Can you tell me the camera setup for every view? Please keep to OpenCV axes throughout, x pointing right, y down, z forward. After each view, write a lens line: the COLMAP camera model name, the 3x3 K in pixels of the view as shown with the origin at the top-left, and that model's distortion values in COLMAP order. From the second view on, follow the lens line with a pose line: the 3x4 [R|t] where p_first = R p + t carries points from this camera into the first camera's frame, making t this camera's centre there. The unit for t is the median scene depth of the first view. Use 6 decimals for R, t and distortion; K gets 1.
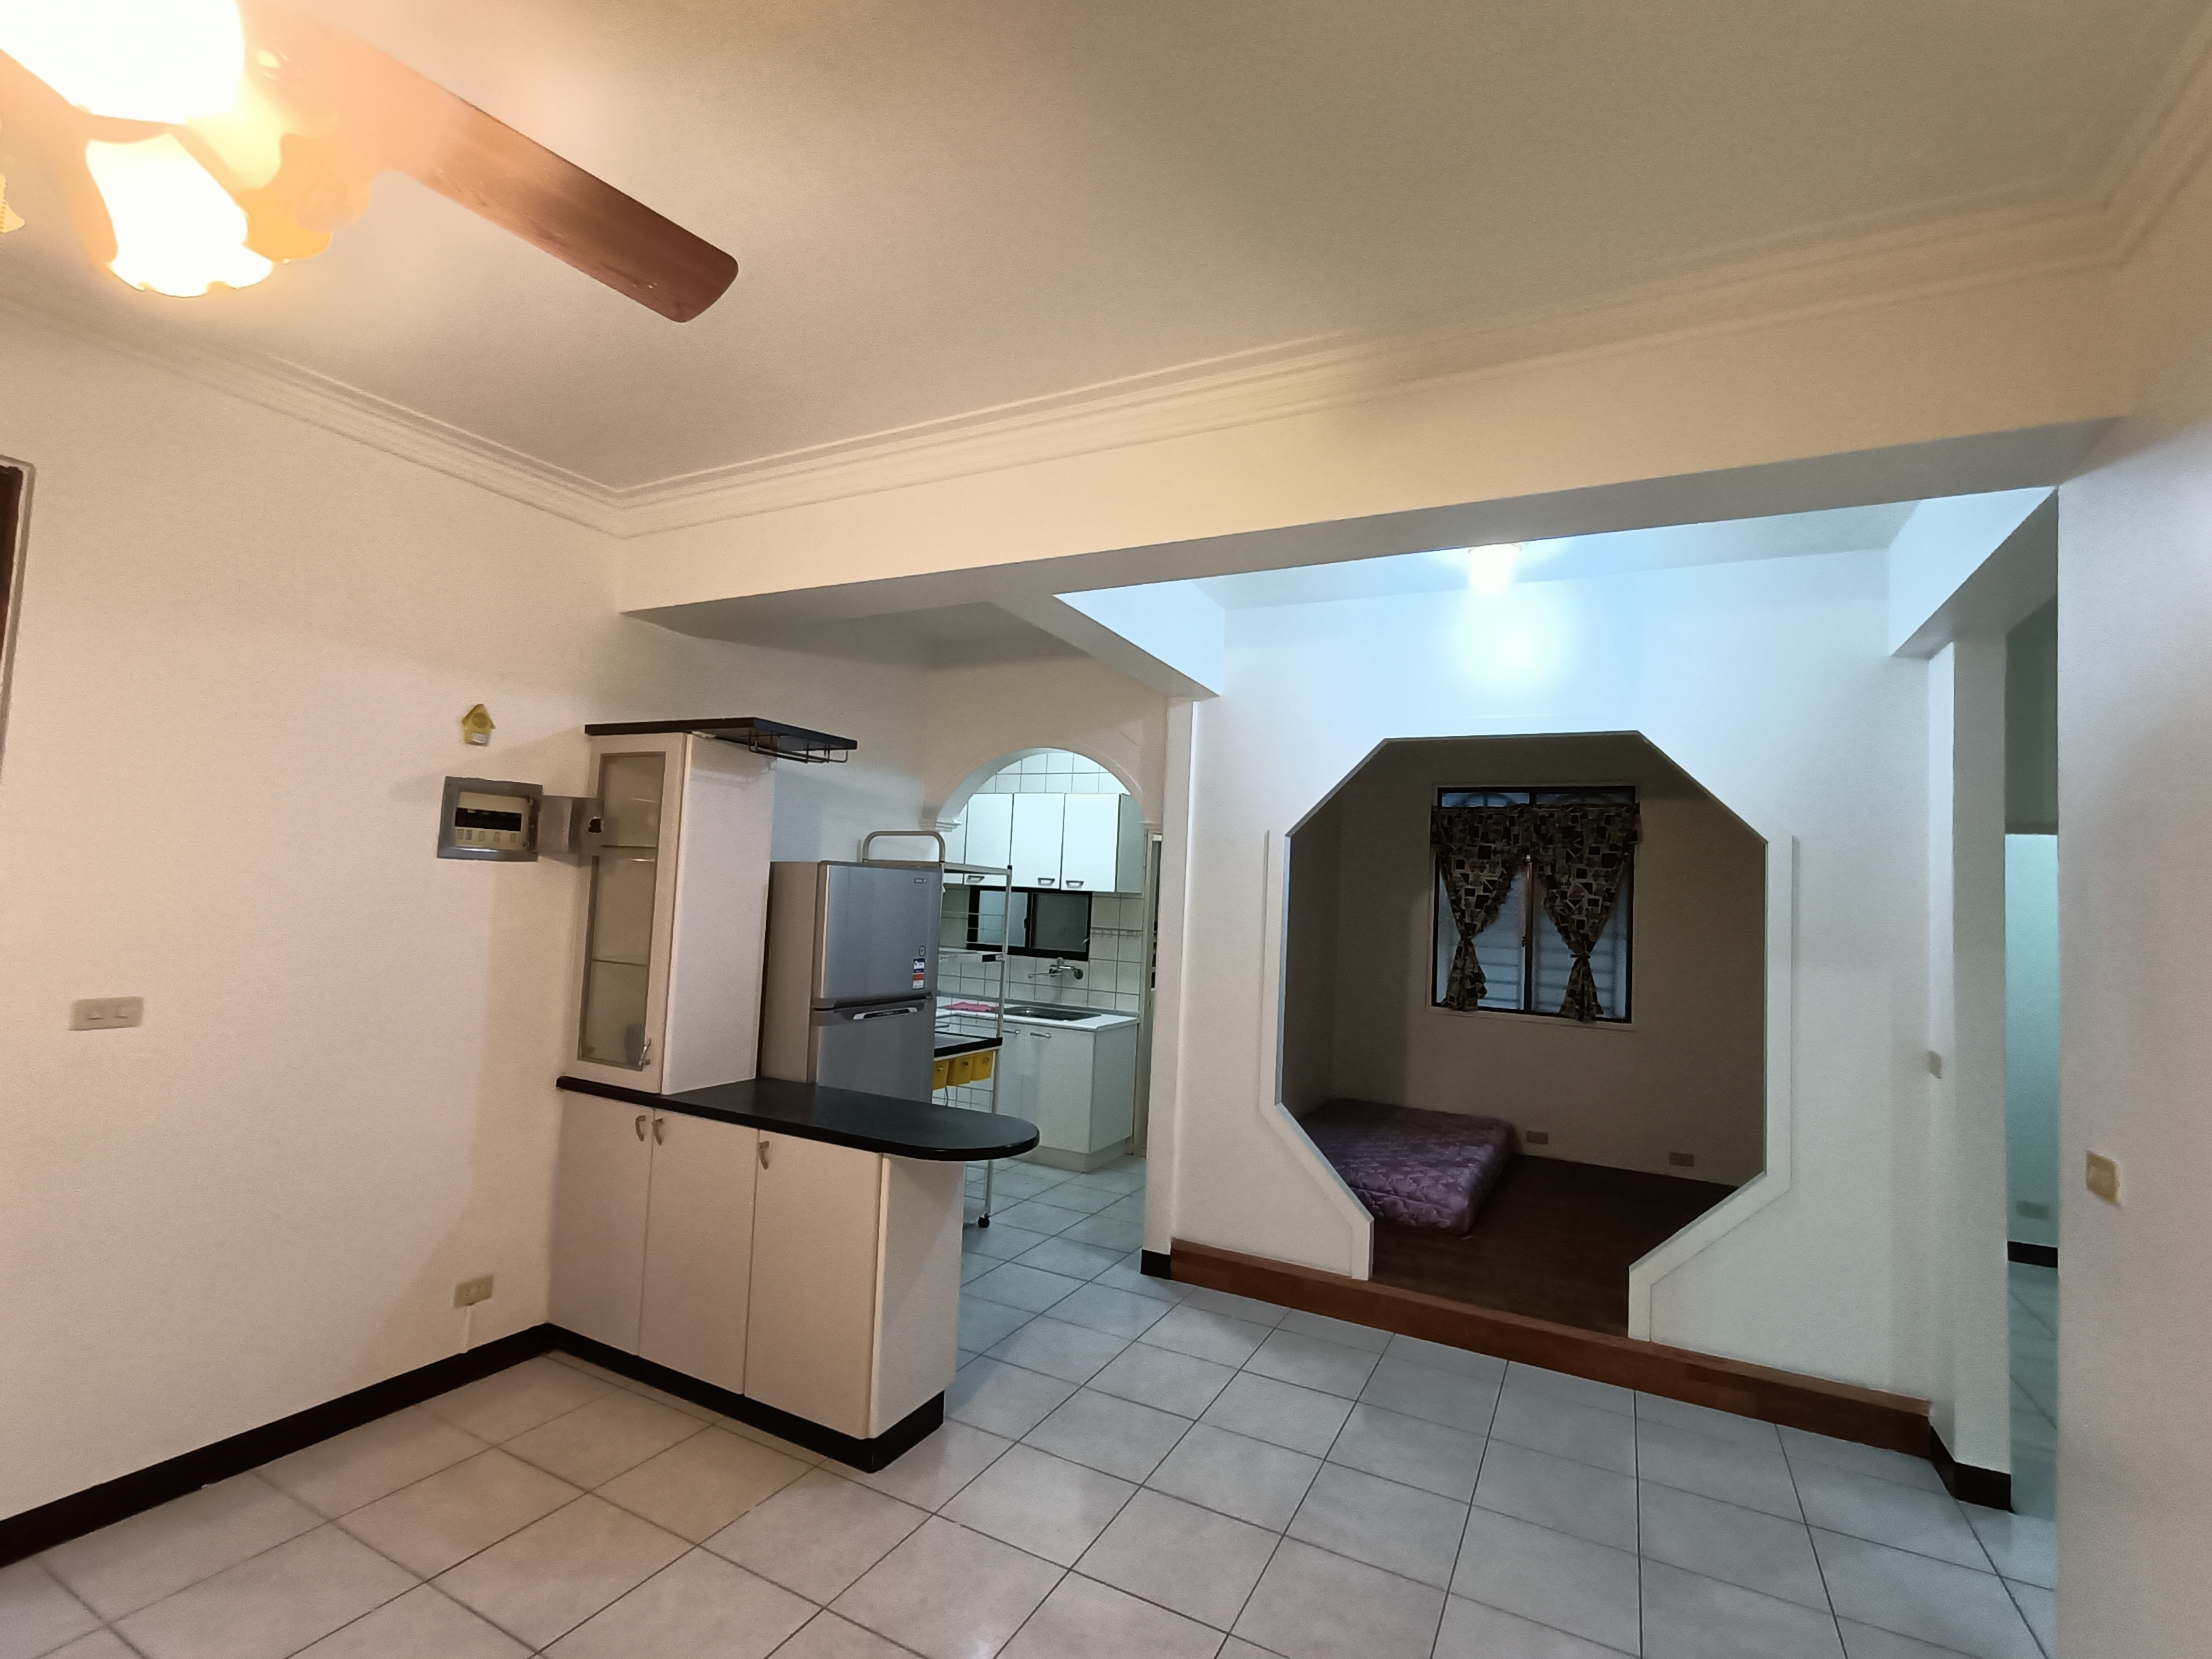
lens RADIAL K [[1010.7, 0, 1111.1], [0, 1010.7, 832.2], [0, 0, 1]] dist [0.008740, -0.002275]
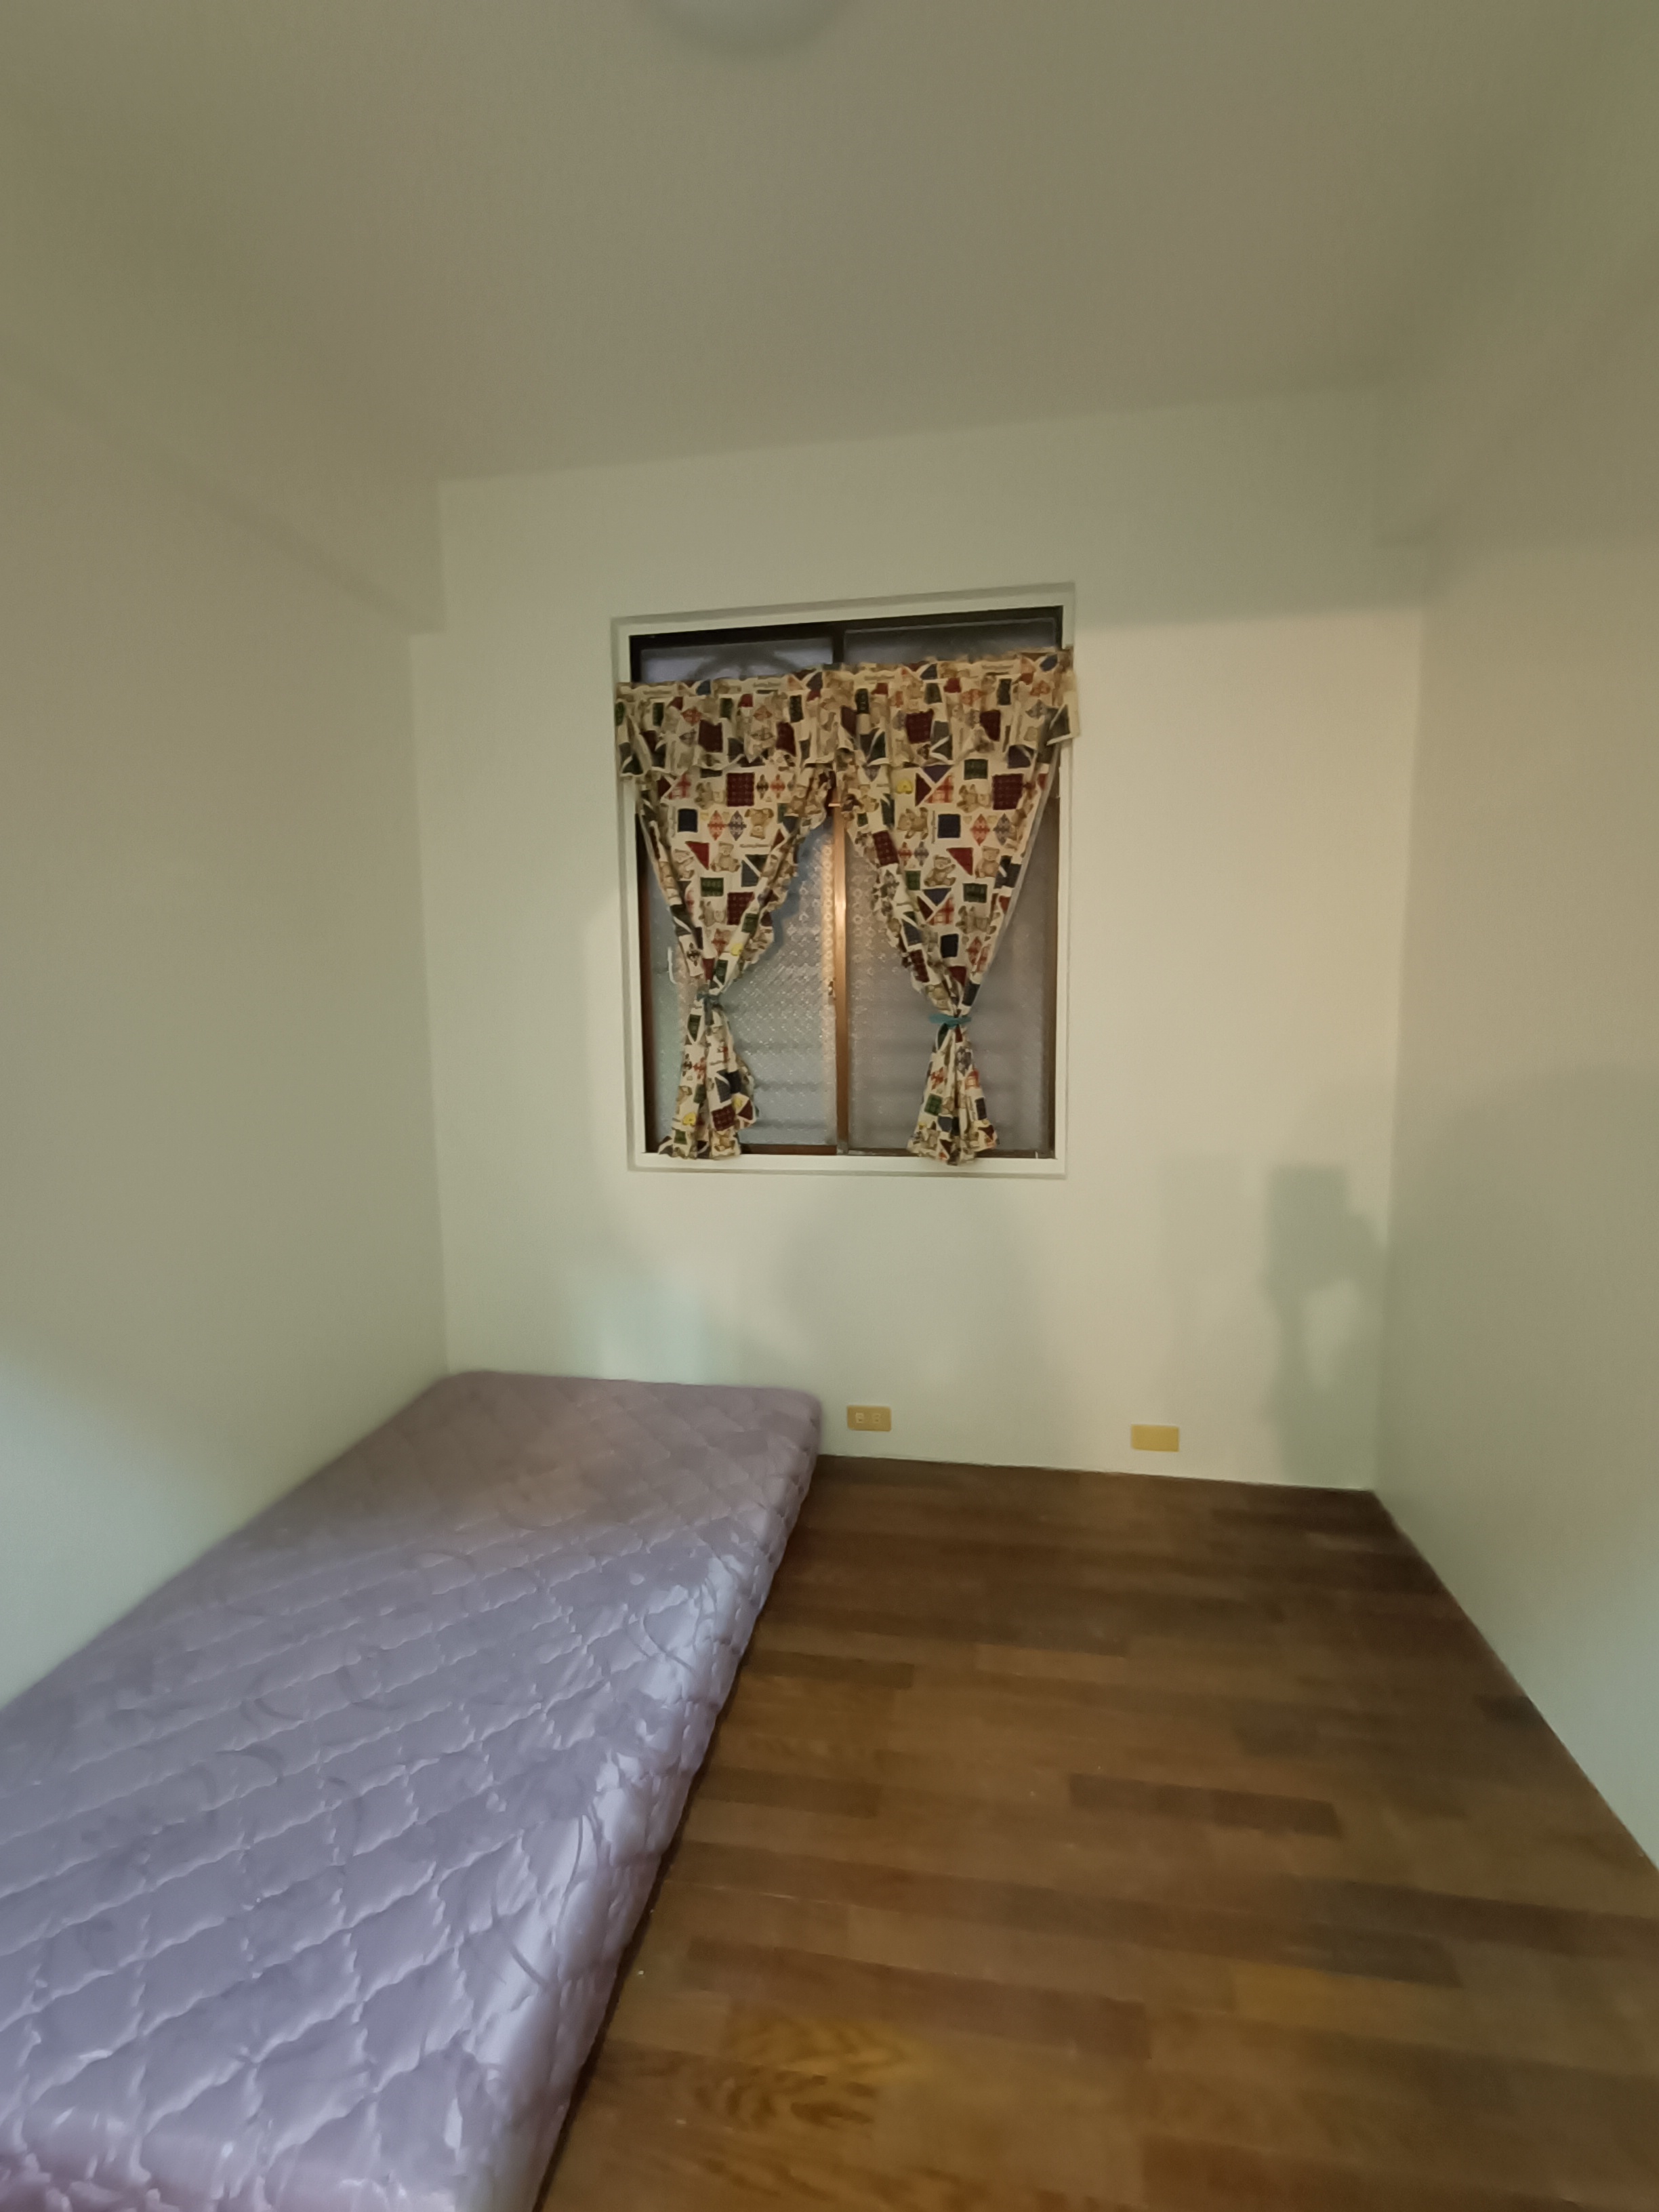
lens RADIAL K [[1010.7, 0, 824.2], [0, 1010.7, 1094.7], [0, 0, 1]] dist [0.008740, -0.002275]
pose [[0.952026, -0.100735, 0.288961, 0.278183], [0.040763, 0.977597, 0.206502, 0.061483], [-0.303289, -0.184817, 0.934804, 0.592737]]
